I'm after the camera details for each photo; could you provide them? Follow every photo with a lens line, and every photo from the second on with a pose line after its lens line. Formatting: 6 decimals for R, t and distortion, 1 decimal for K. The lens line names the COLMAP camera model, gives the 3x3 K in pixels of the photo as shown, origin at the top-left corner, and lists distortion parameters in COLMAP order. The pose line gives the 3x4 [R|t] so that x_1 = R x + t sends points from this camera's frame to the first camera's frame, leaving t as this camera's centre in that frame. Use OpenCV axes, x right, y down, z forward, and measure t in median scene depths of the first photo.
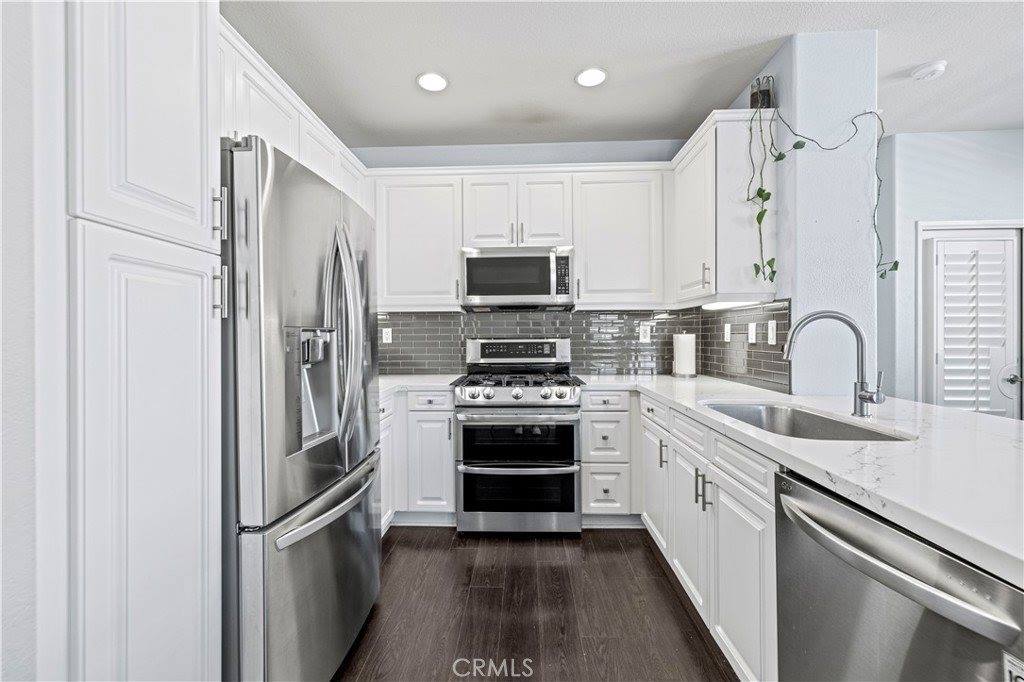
lens RADIAL K [[439.8, 0, 508.4], [0, 439.8, 337.7], [0, 0, 1]] dist [0.003093, 0.000442]
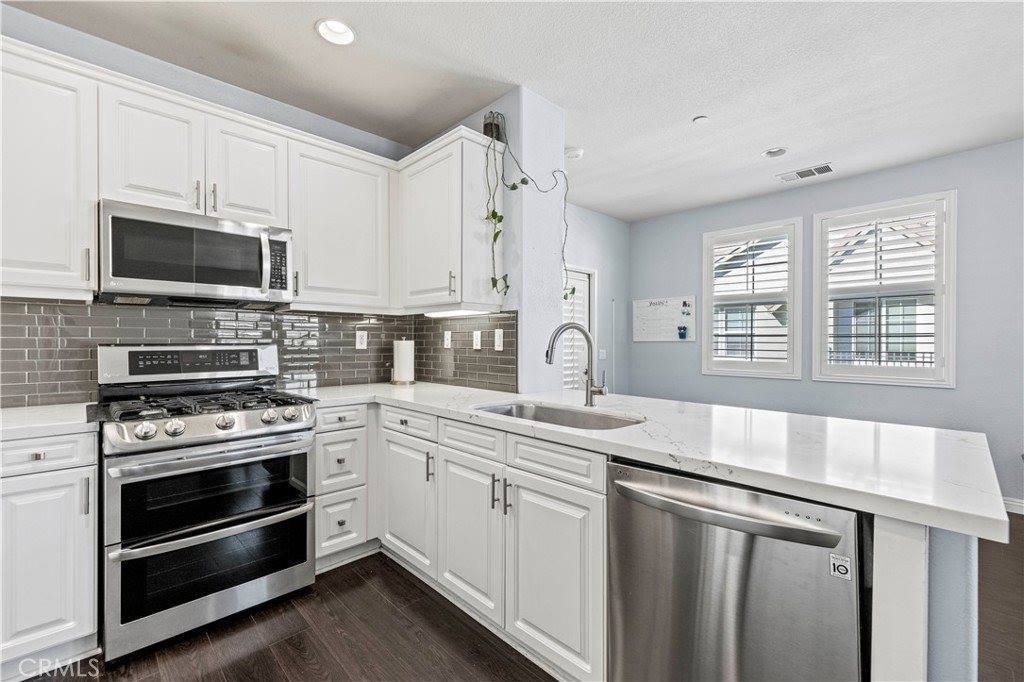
lens RADIAL K [[437.7, 0, 508.7], [0, 437.7, 342.3], [0, 0, 1]] dist [0.003753, 0.000324]
pose [[0.691963, 0.005208, 0.721914, -0.164974], [-0.002502, 0.999985, -0.004816, -0.000046], [-0.721929, 0.001526, 0.691966, 0.169772]]
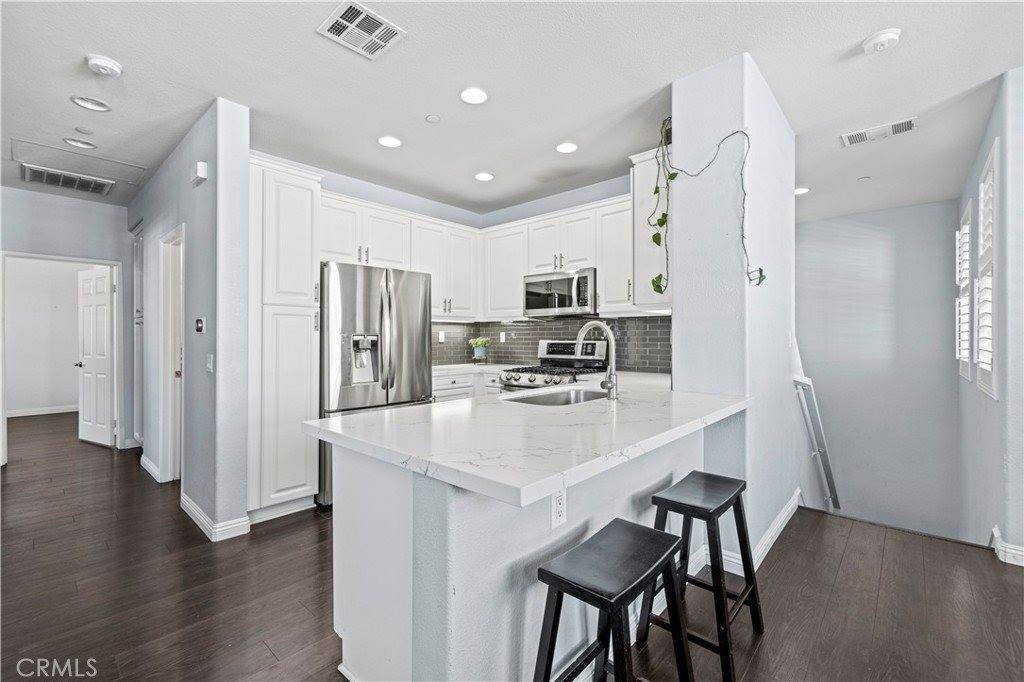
lens RADIAL K [[441.0, 0, 507.9], [0, 441.0, 334.9], [0, 0, 1]] dist [0.003593, 0.000750]
pose [[0.766518, 0.000603, -0.642223, 0.831675], [-0.007390, 0.999942, -0.007881, -0.002251], [0.642181, 0.010787, 0.766477, -0.137444]]
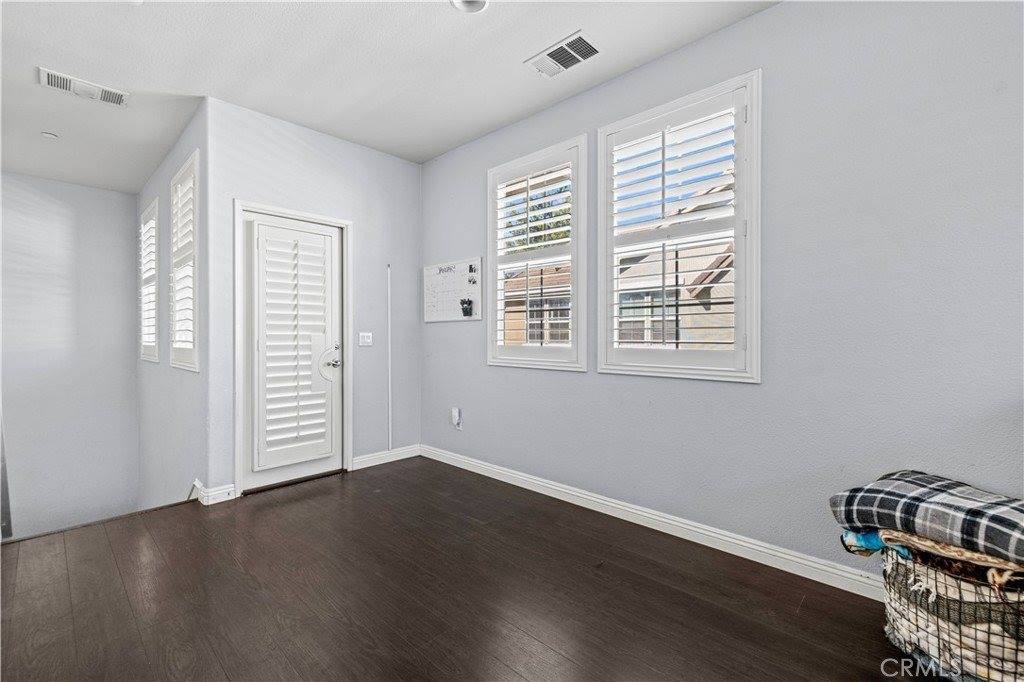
lens RADIAL K [[441.0, 0, 507.9], [0, 441.0, 334.9], [0, 0, 1]] dist [0.003593, 0.000750]
pose [[0.658292, -0.000571, 0.752763, 0.702681], [0.004109, 0.999988, -0.002835, 0.034116], [-0.752752, 0.004959, 0.658286, -0.059052]]
